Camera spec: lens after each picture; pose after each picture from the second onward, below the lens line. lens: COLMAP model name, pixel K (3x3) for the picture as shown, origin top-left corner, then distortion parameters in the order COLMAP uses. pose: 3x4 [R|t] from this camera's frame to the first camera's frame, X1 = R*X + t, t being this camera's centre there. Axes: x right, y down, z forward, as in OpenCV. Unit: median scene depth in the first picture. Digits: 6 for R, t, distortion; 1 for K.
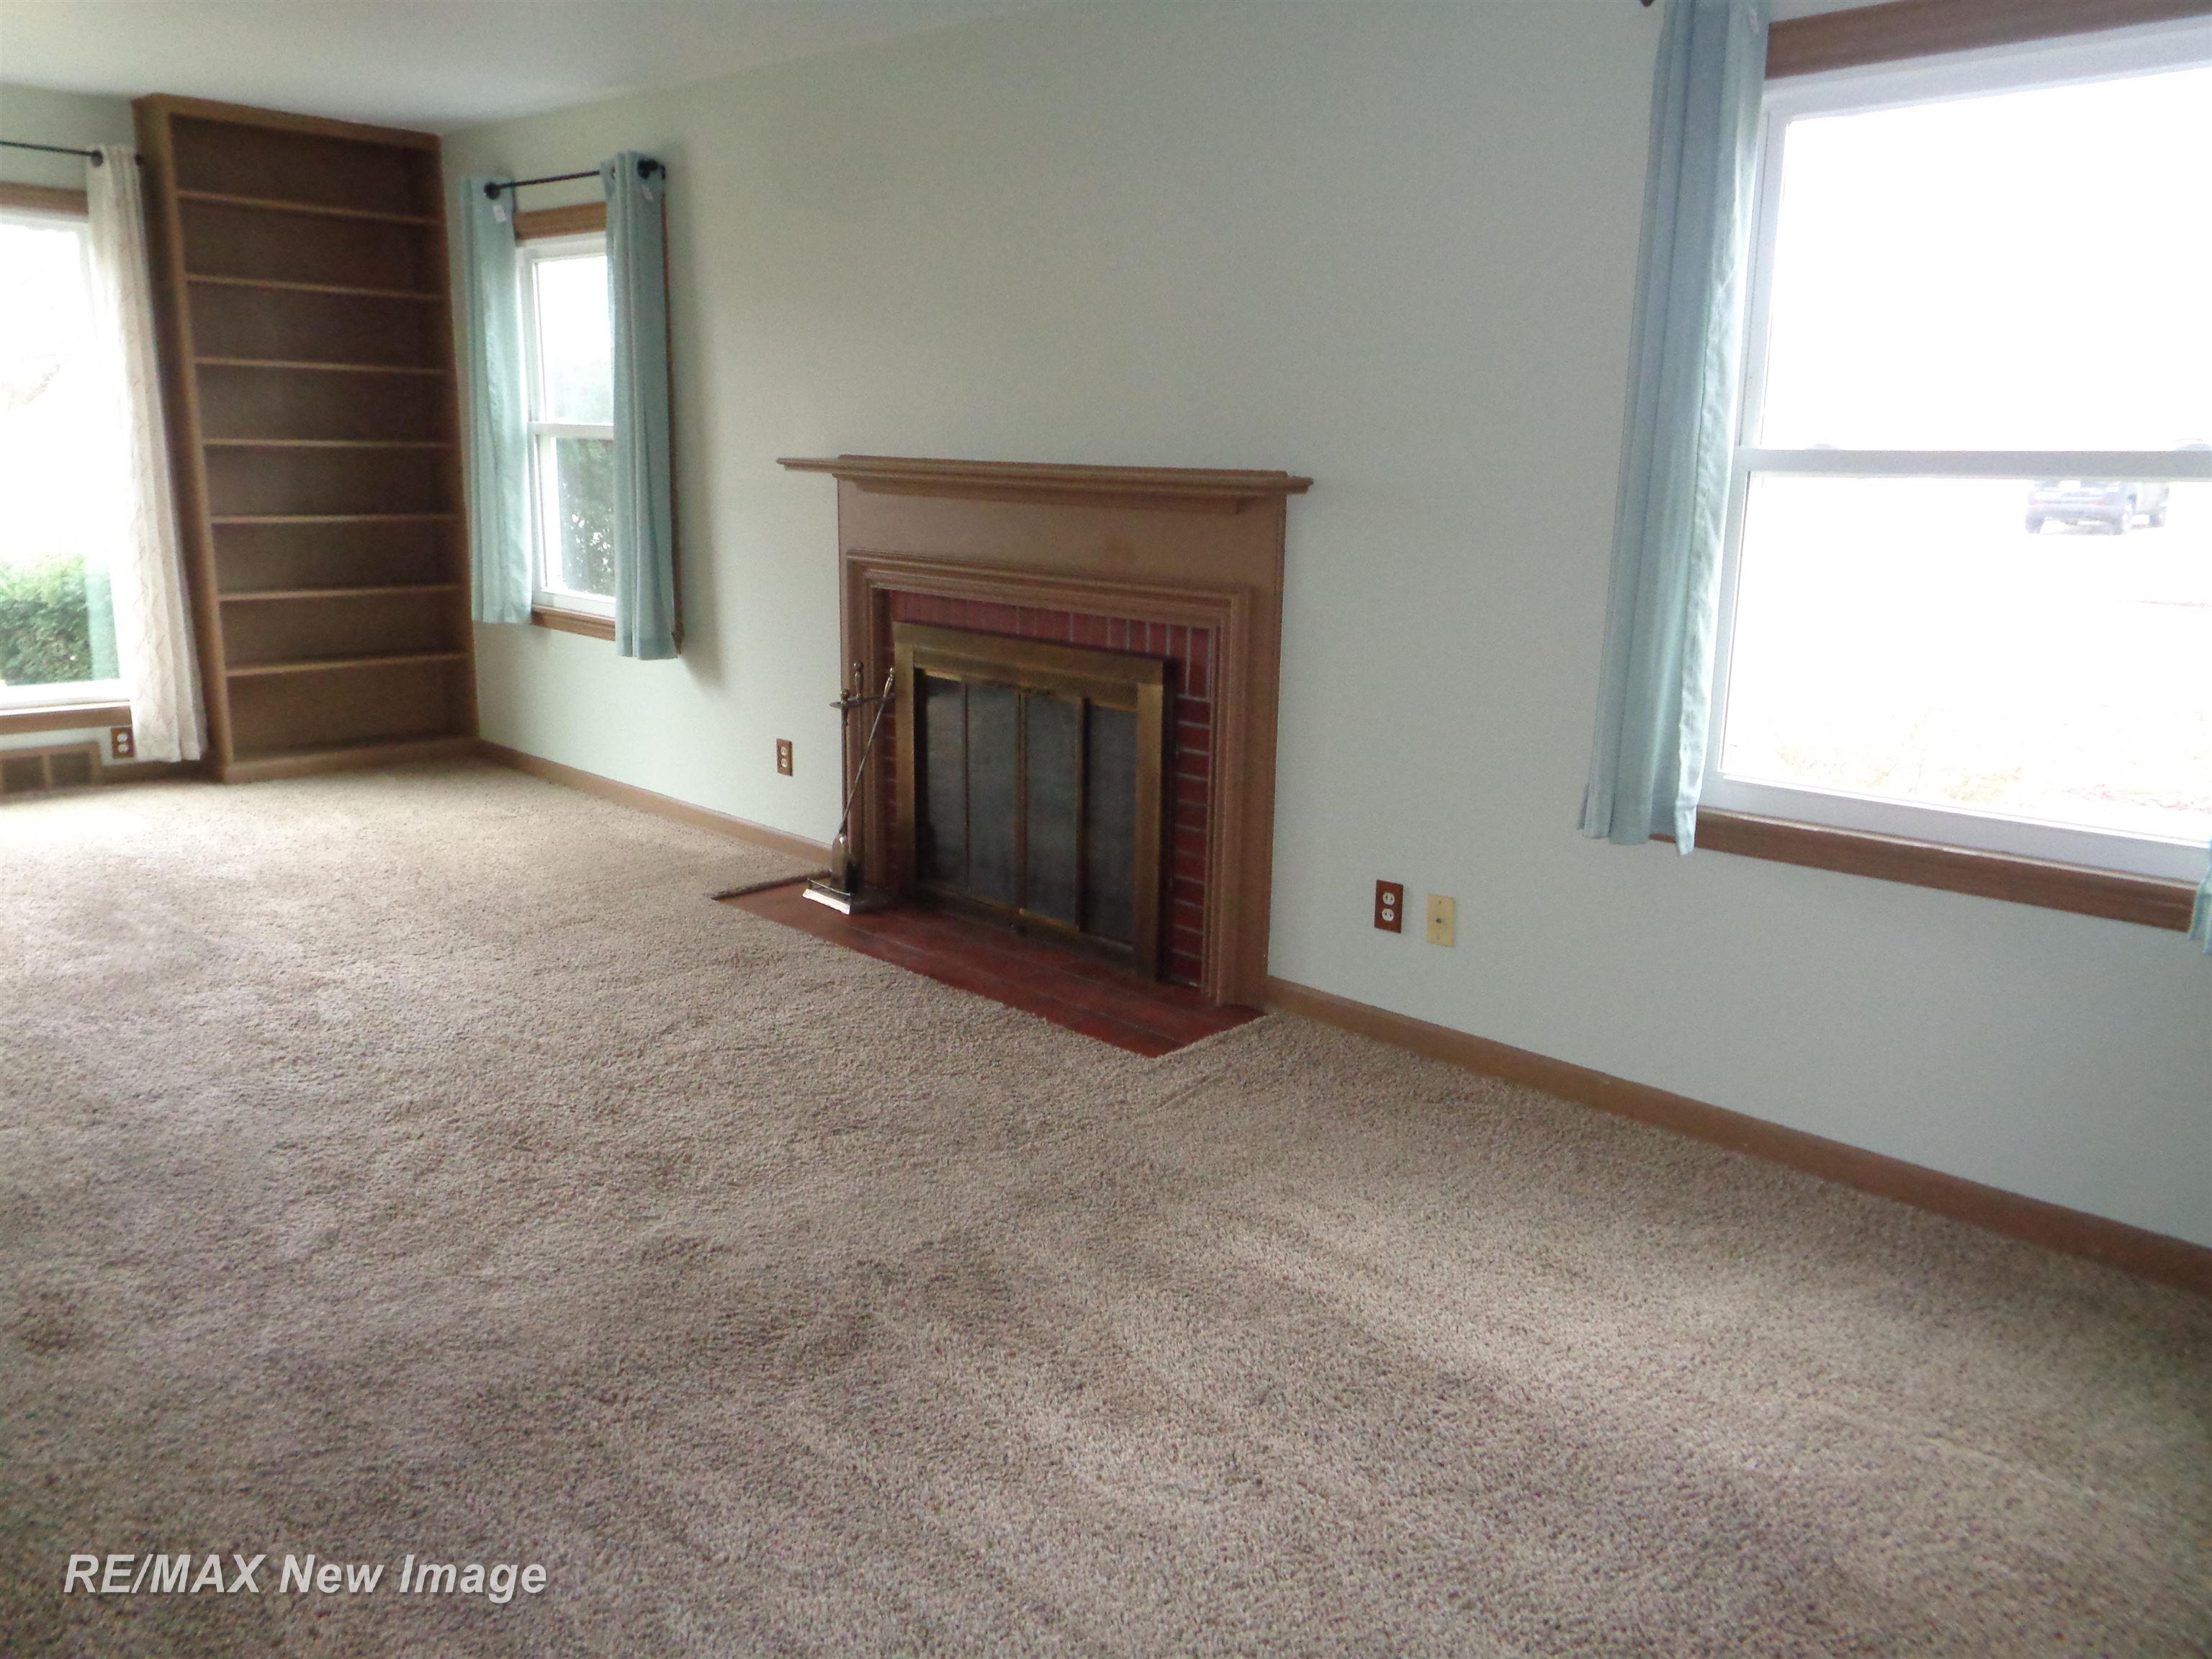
lens RADIAL K [[1728.5, 0, 1111.7], [0, 1728.5, 821.2], [0, 0, 1]] dist [0.067407, -0.053805]
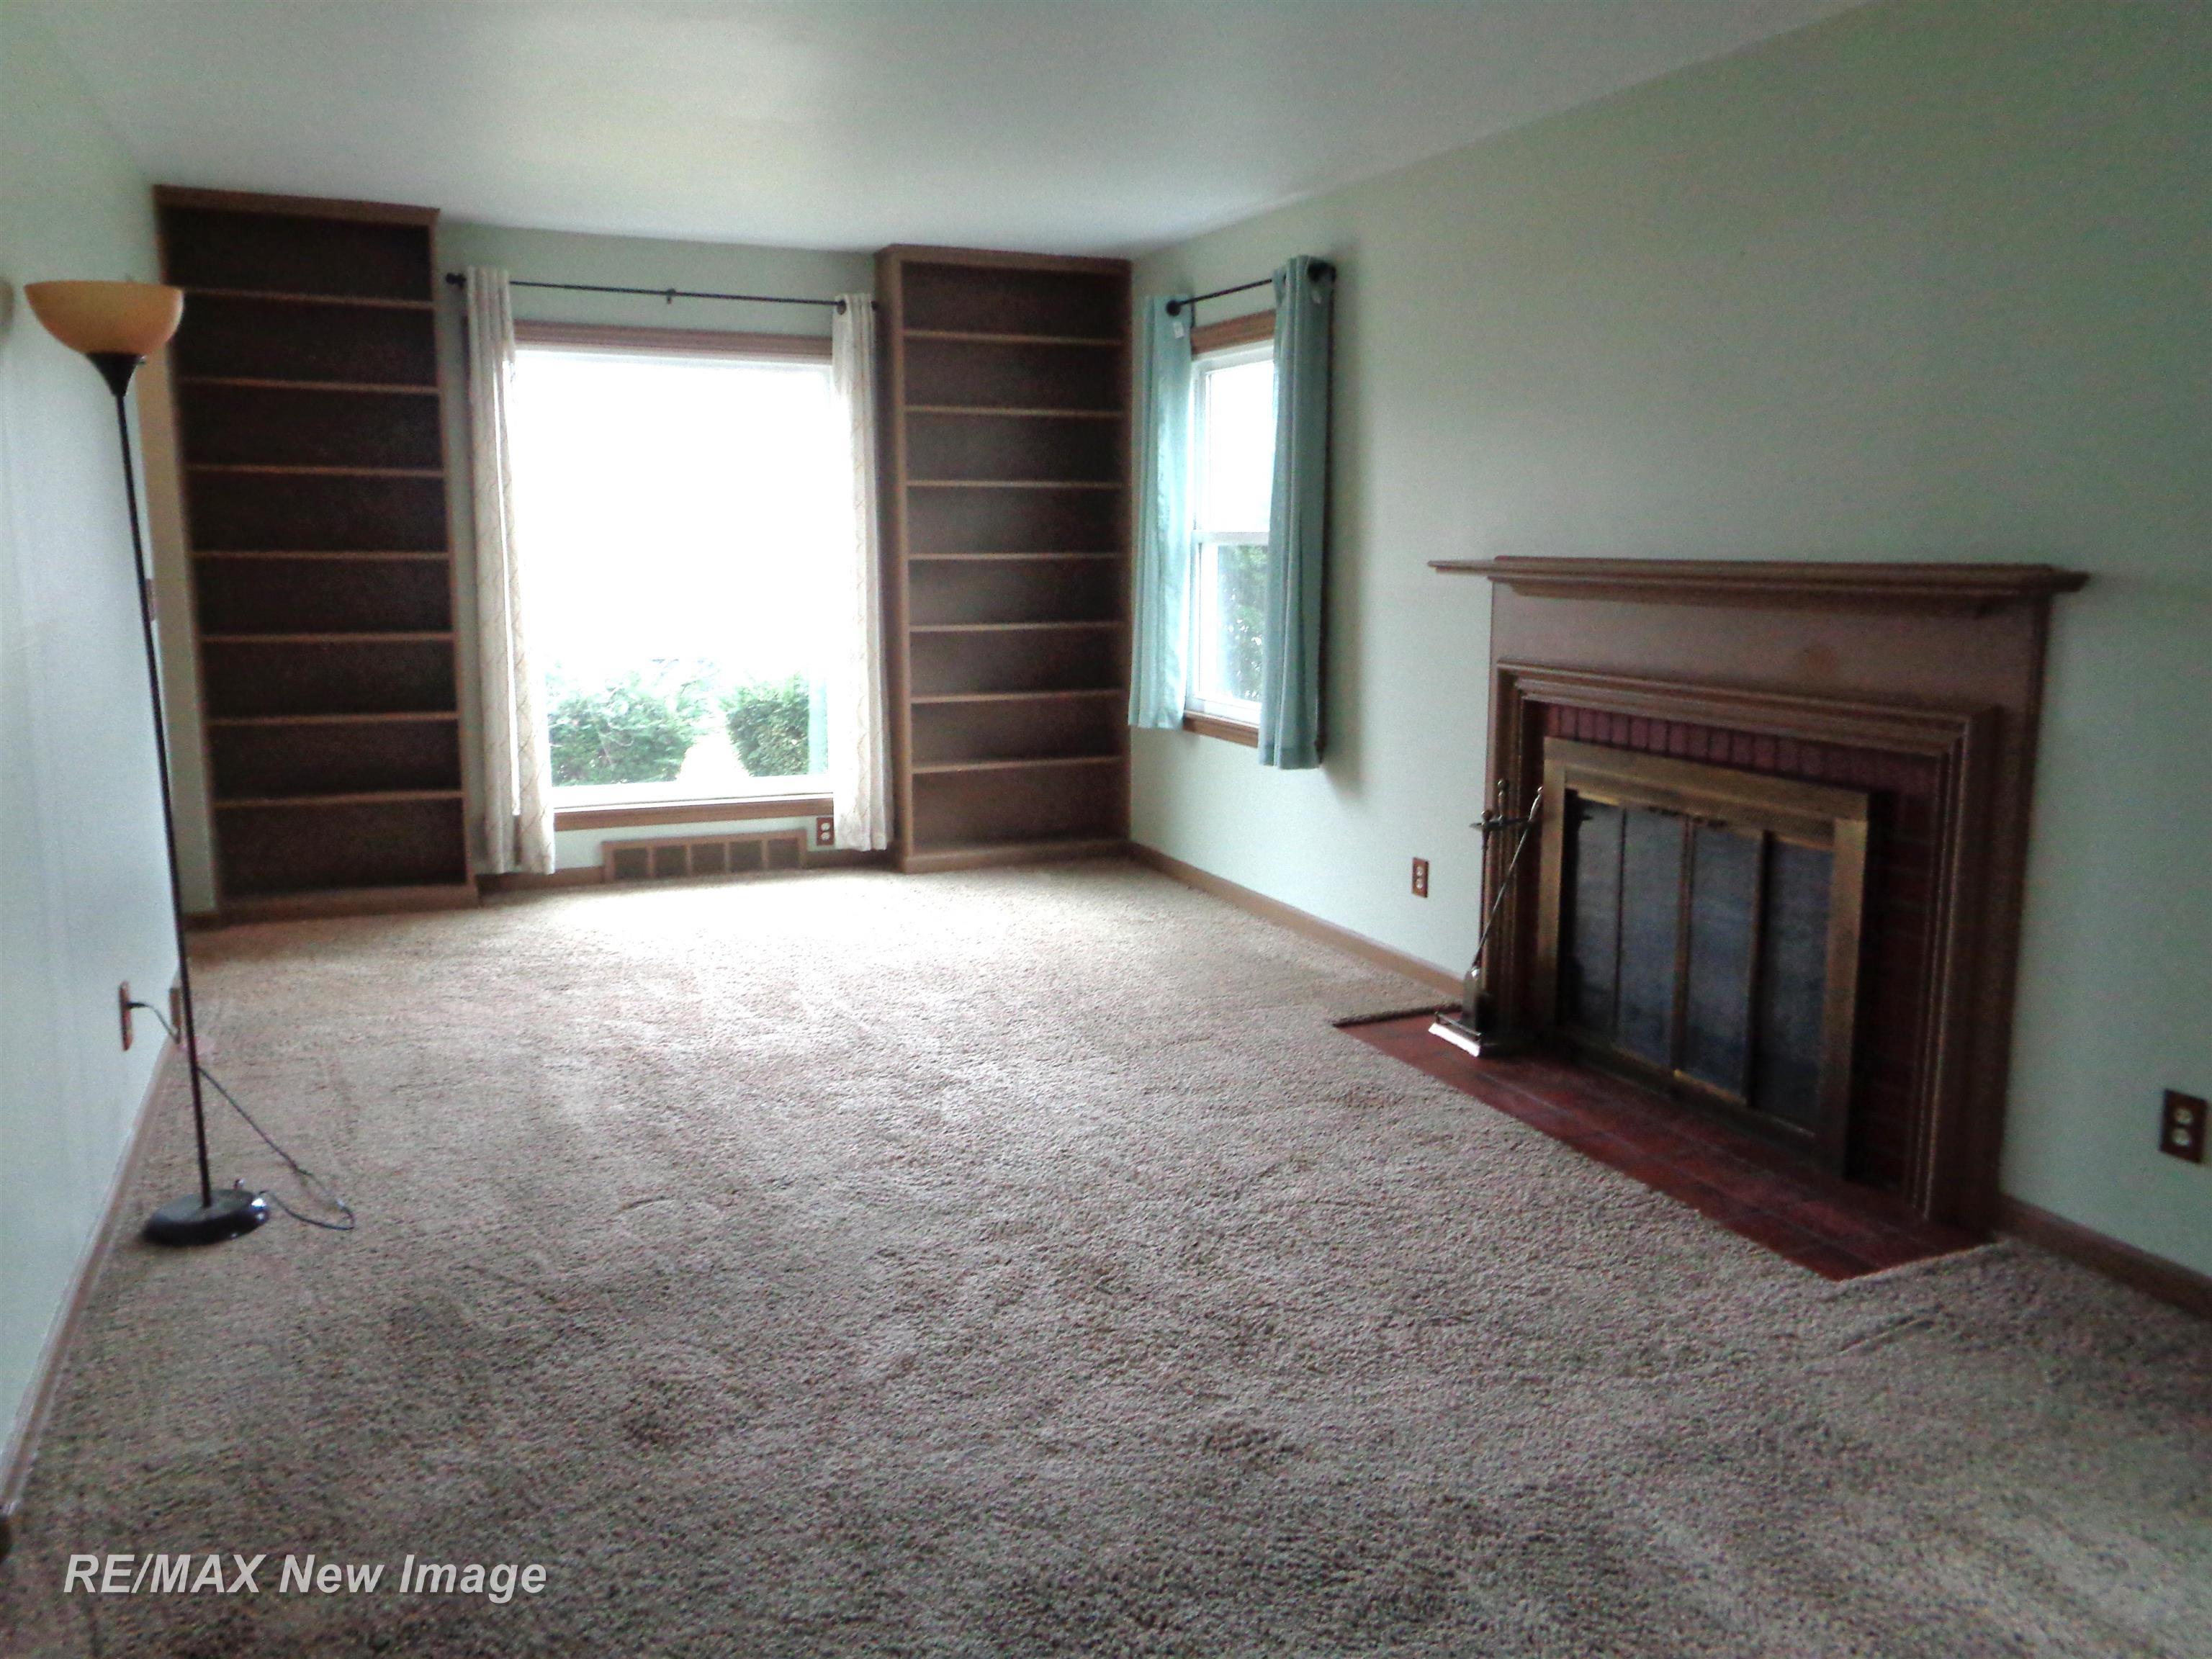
lens RADIAL K [[1723.8, 0, 1105.7], [0, 1723.8, 839.0], [0, 0, 1]] dist [0.005192, 0.040267]
pose [[0.925878, 0.045505, -0.375072, 0.002012], [-0.063040, 0.997411, -0.034606, -0.020566], [0.372526, 0.055685, 0.926349, 0.105444]]
